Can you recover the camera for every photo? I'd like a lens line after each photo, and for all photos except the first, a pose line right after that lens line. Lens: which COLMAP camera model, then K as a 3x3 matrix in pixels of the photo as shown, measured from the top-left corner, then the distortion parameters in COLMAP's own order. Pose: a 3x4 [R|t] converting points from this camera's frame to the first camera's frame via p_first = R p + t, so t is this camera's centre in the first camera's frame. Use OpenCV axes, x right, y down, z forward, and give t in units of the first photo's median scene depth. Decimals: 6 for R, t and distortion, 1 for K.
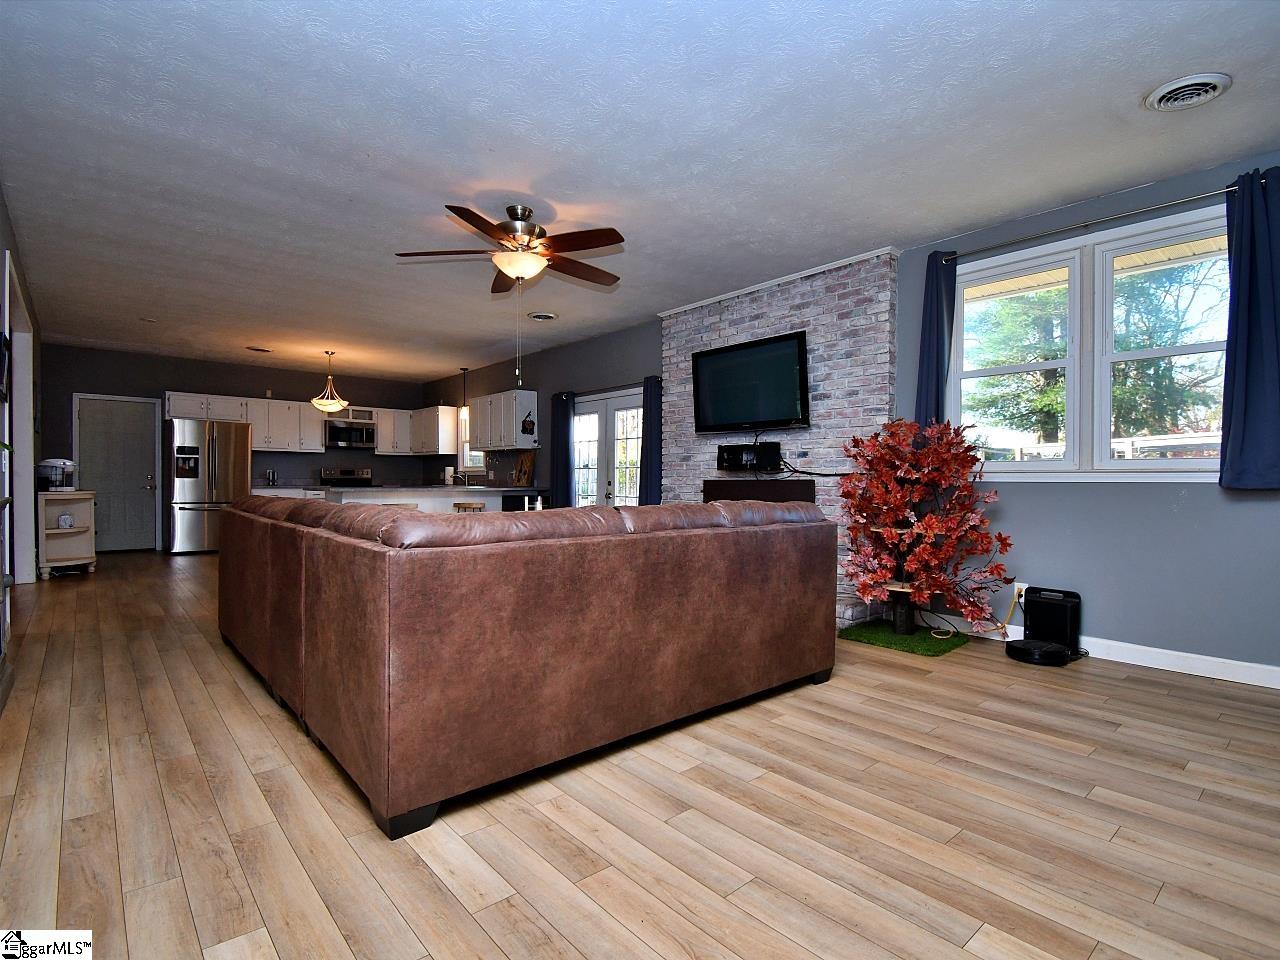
lens RADIAL K [[634.3, 0, 644.1], [0, 634.3, 489.6], [0, 0, 1]] dist [0.014181, -0.022297]
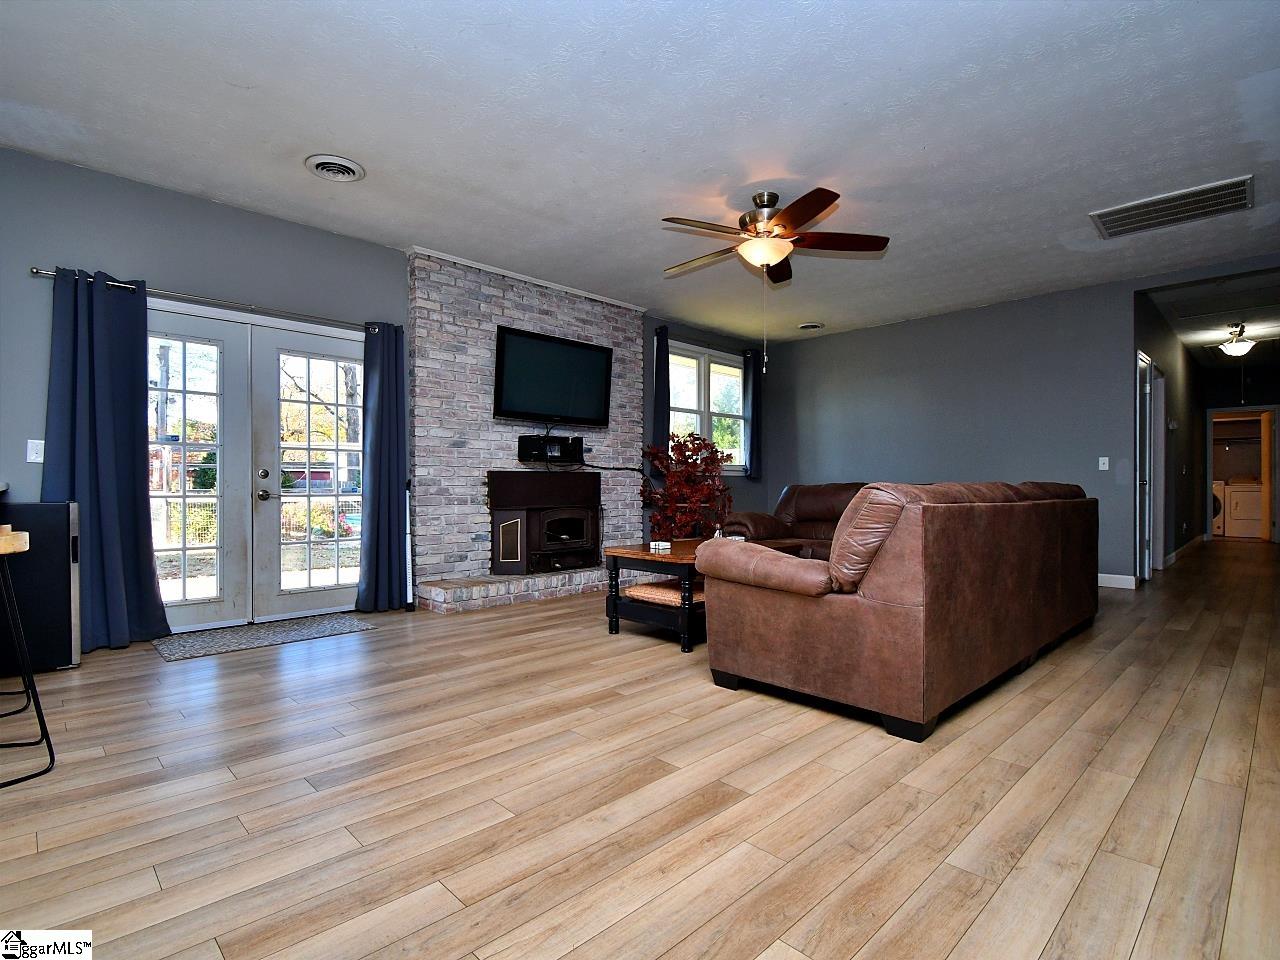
lens RADIAL K [[634.3, 0, 639.5], [0, 634.3, 486.0], [0, 0, 1]] dist [0.014181, -0.022297]
pose [[-0.046762, -0.005545, 0.998891, -0.850998], [0.014000, 0.999883, 0.006206, 0.003465], [-0.998808, 0.014275, -0.046679, 0.897481]]
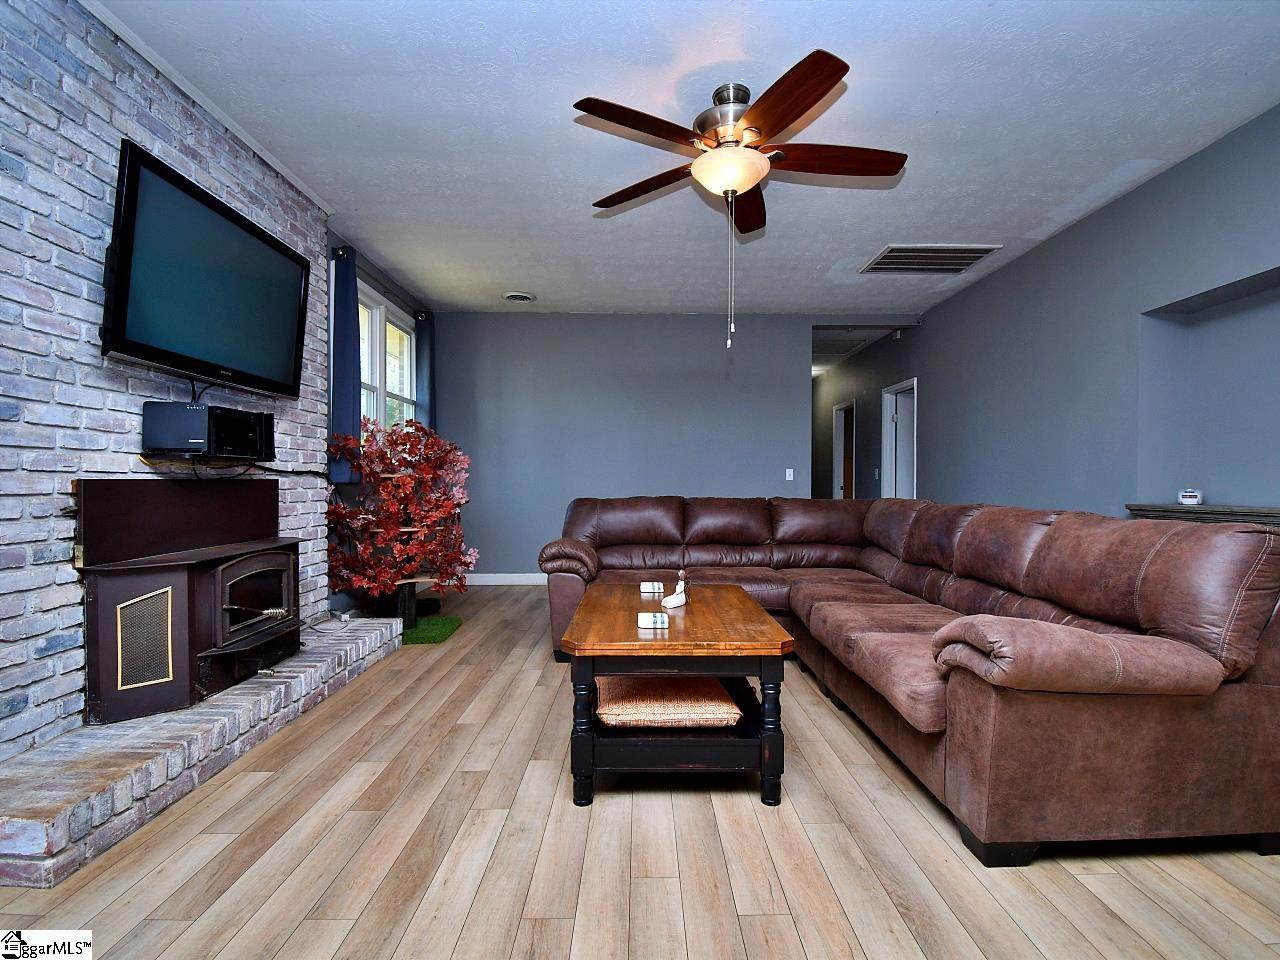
lens RADIAL K [[634.3, 0, 644.9], [0, 634.3, 488.6], [0, 0, 1]] dist [0.014181, -0.022297]
pose [[-0.754778, -0.013383, 0.655843, -0.419040], [0.003567, 0.999693, 0.024504, -0.019457], [-0.655970, 0.020834, -0.754499, 1.142976]]
